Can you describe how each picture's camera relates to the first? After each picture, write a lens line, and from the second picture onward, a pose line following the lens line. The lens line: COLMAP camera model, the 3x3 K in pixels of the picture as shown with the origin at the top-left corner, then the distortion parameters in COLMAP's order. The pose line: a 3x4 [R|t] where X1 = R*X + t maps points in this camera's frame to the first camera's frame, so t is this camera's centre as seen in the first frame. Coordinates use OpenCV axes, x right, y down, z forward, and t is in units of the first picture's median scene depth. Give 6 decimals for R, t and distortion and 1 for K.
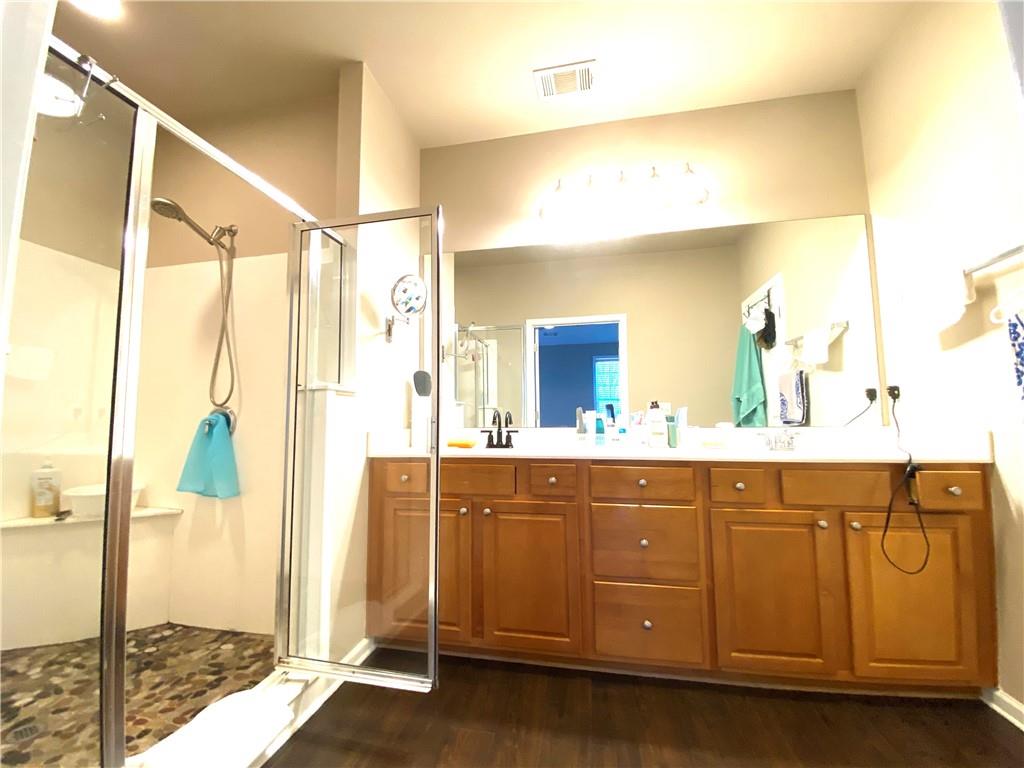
lens RADIAL K [[416.4, 0, 512.0], [0, 416.4, 384.0], [0, 0, 1]] dist [0.026957, -0.021320]
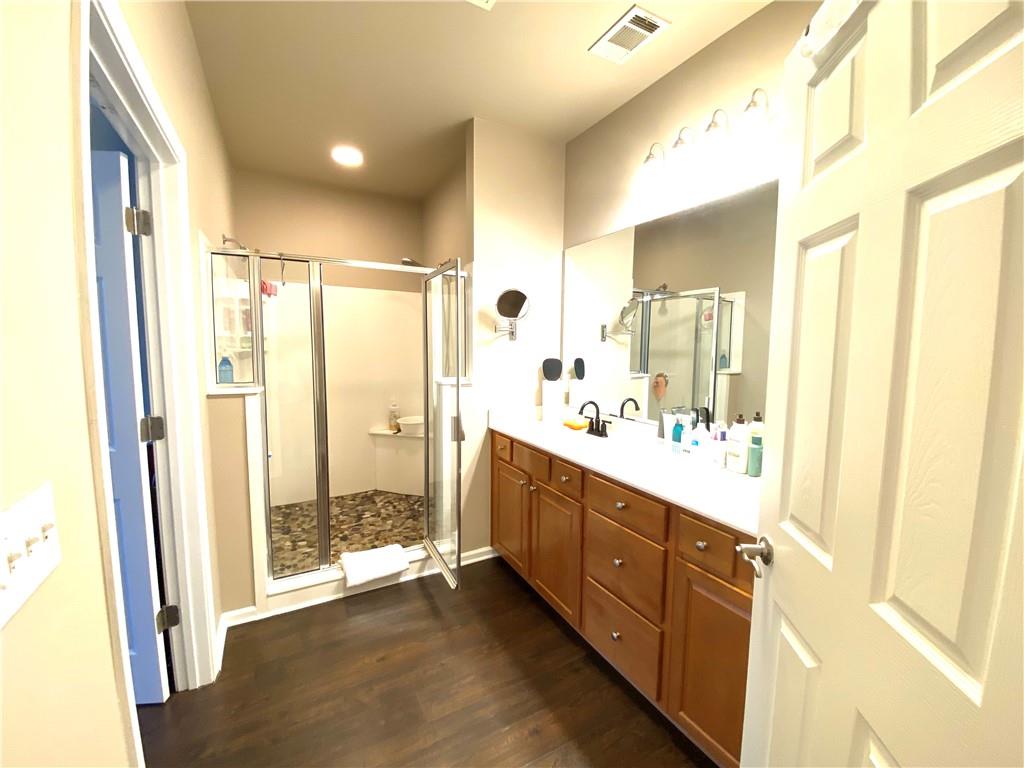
lens RADIAL K [[416.4, 0, 512.0], [0, 416.4, 384.0], [0, 0, 1]] dist [0.026957, -0.021320]
pose [[0.643782, 0.084035, -0.760581, 0.710002], [0.051478, 0.986944, 0.152618, -0.169409], [0.763476, -0.137406, 0.631050, 0.186086]]
